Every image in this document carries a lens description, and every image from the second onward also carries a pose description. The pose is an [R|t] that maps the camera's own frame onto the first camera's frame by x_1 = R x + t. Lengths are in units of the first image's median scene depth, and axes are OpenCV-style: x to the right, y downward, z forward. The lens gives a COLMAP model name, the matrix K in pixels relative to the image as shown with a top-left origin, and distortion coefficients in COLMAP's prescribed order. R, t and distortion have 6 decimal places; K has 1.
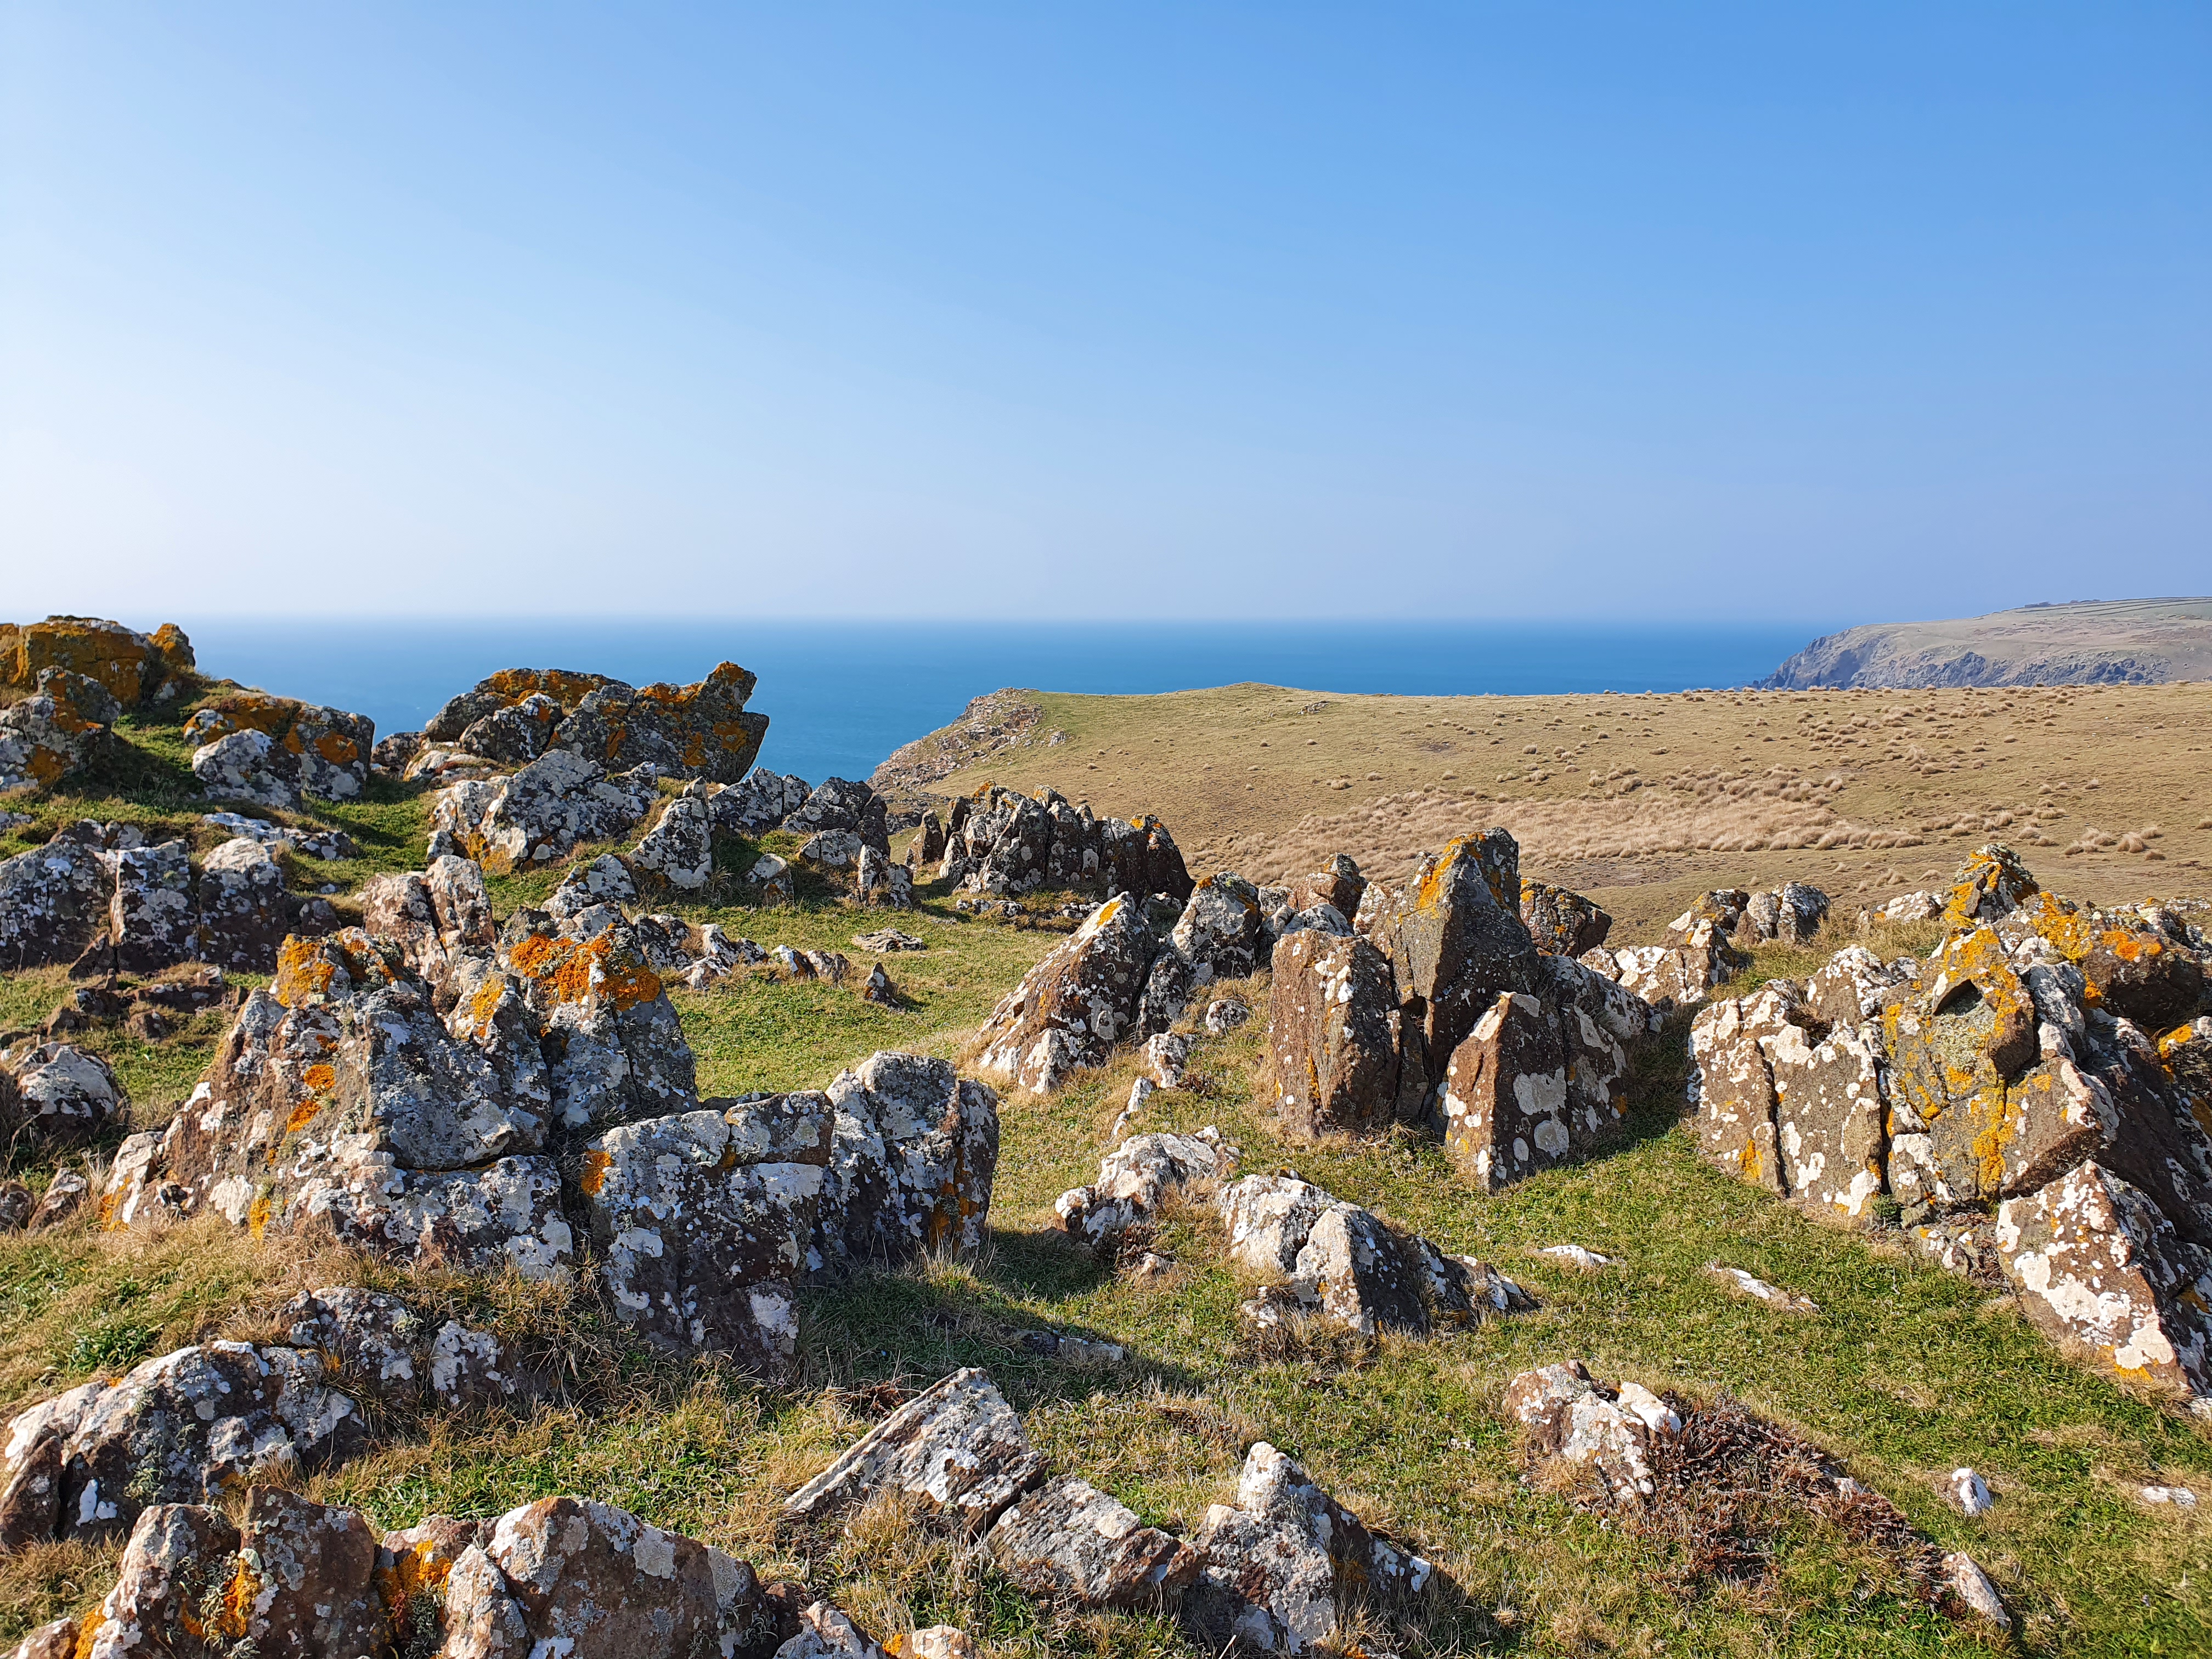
lens RADIAL K [[1664.5, 0, 1170.7], [0, 1664.5, 775.8], [0, 0, 1]] dist [0.008038, -0.063059]
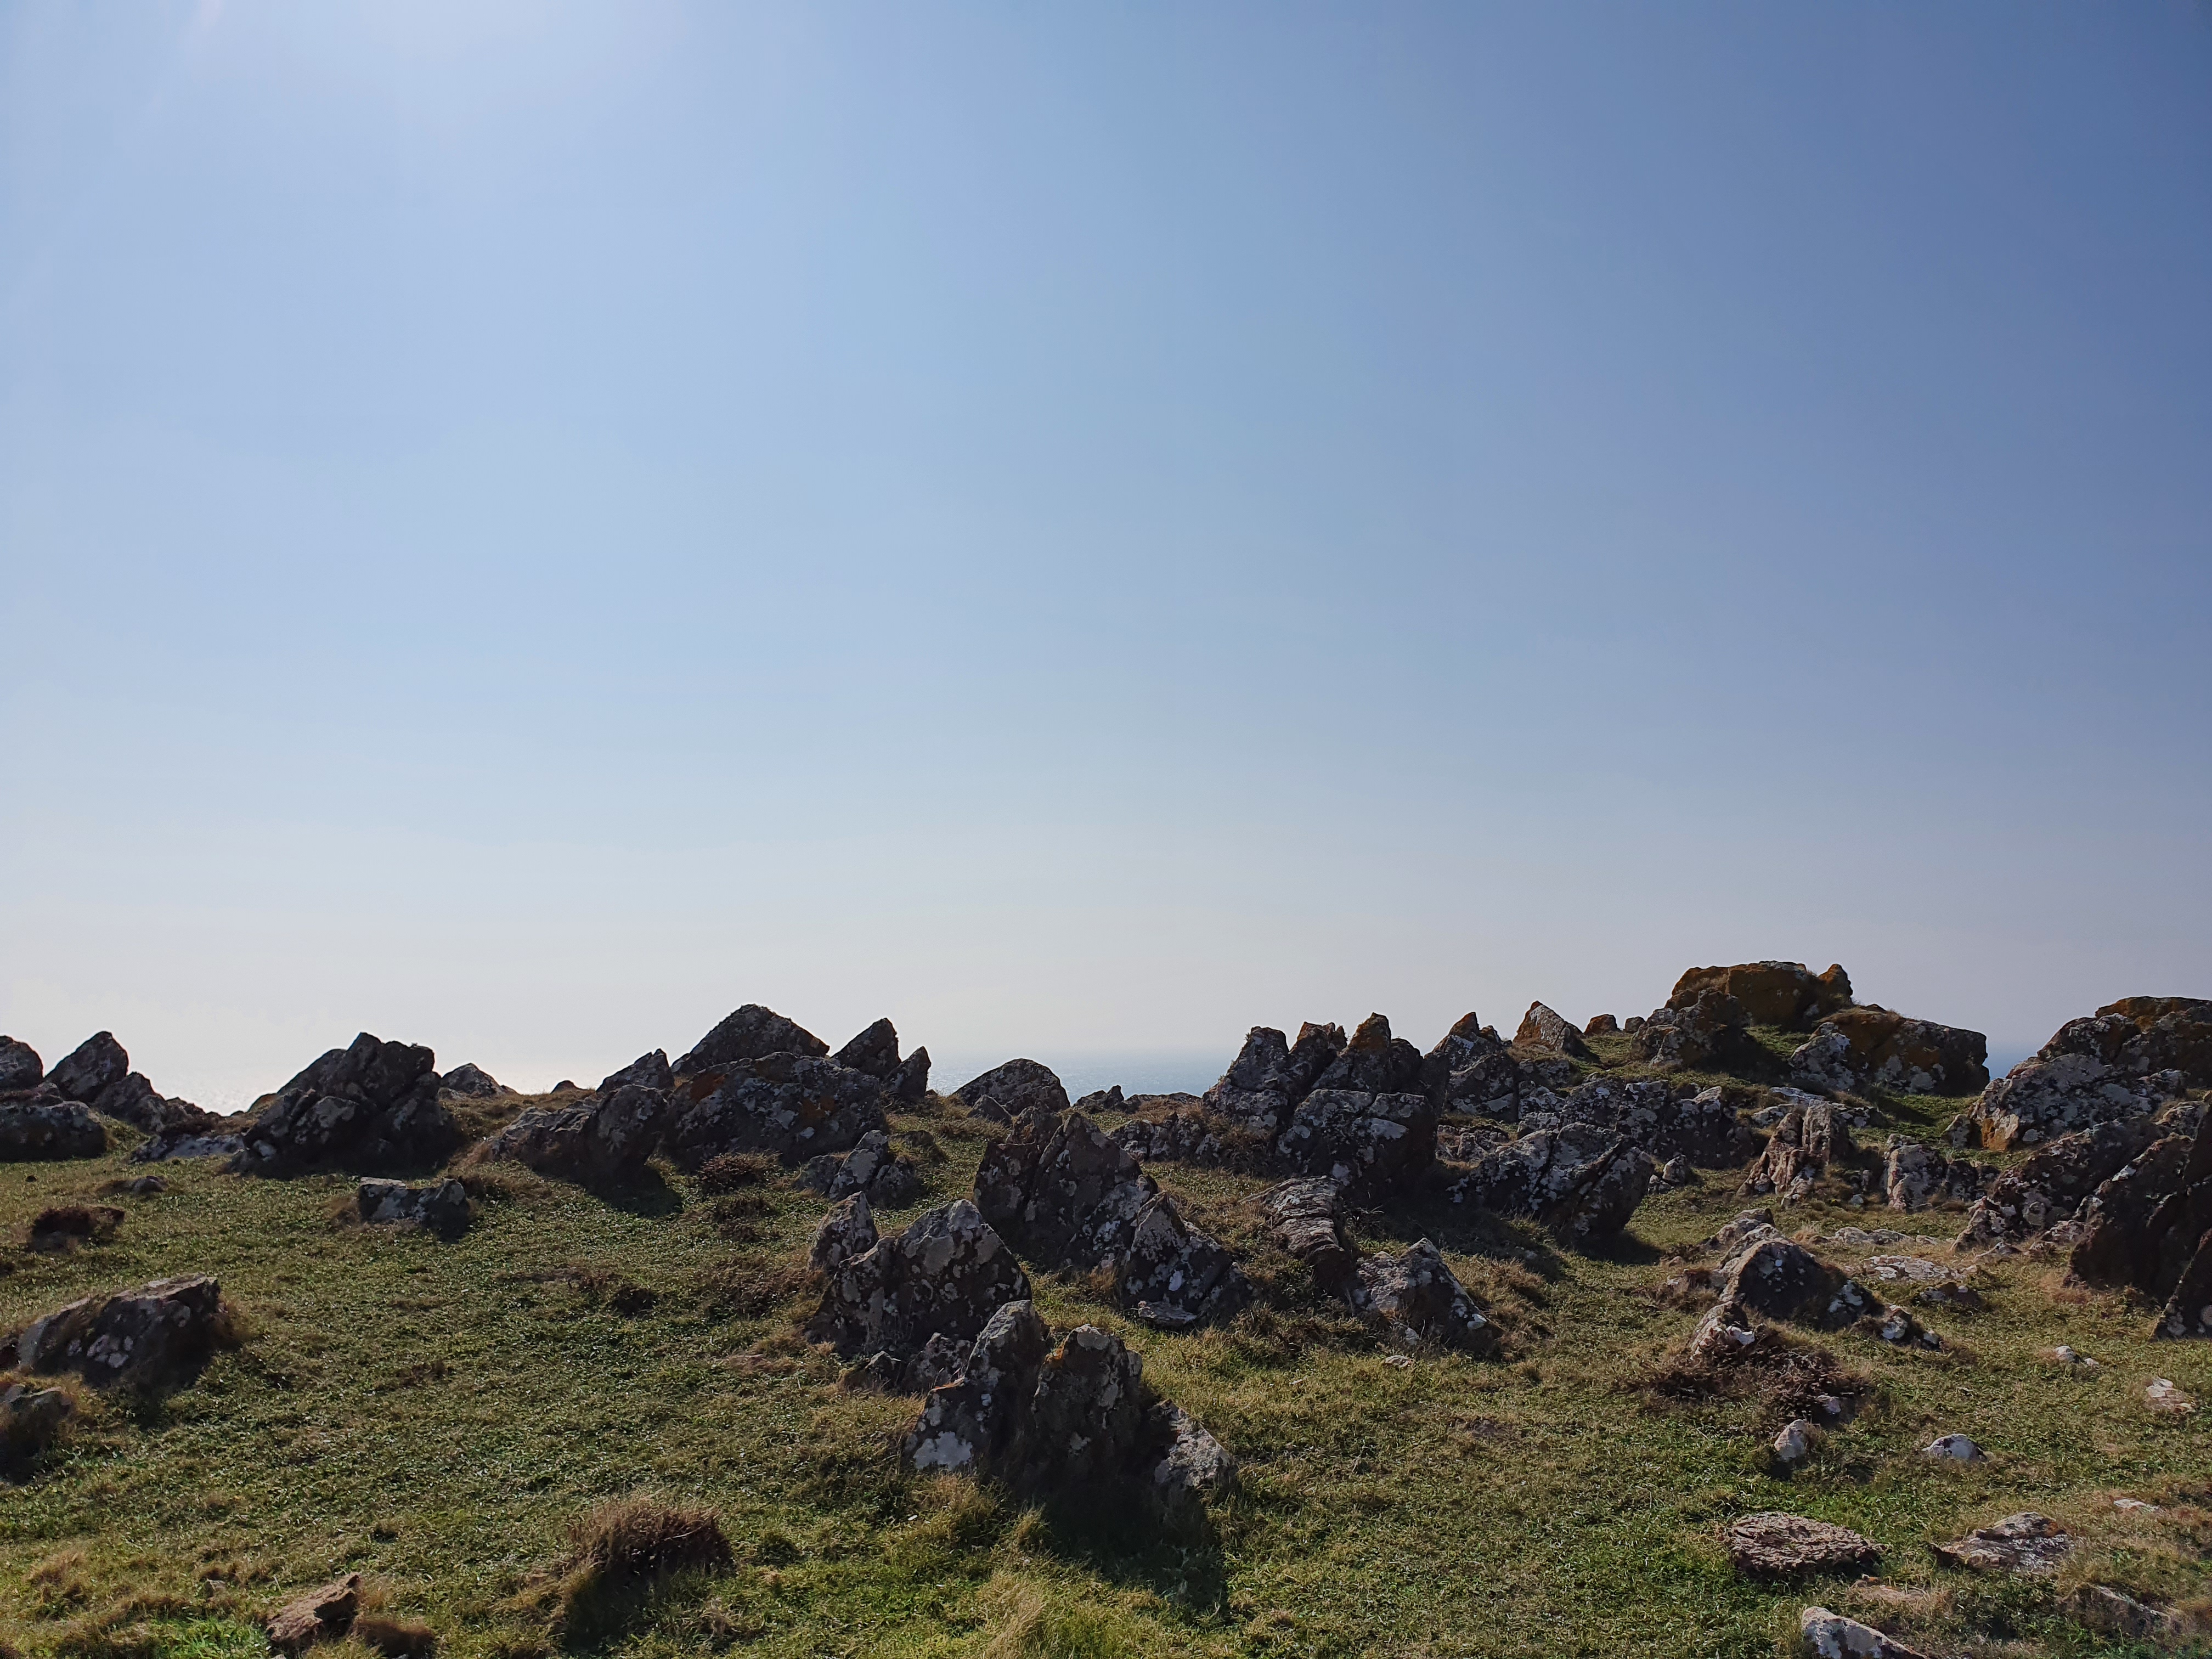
lens RADIAL K [[1664.5, 0, 1170.7], [0, 1664.5, 775.8], [0, 0, 1]] dist [0.008038, -0.063059]
pose [[0.378807, -0.153799, -0.912607, 0.537894], [-0.074210, 0.977872, -0.195601, 0.075850], [0.922496, 0.141820, 0.359011, -0.029006]]
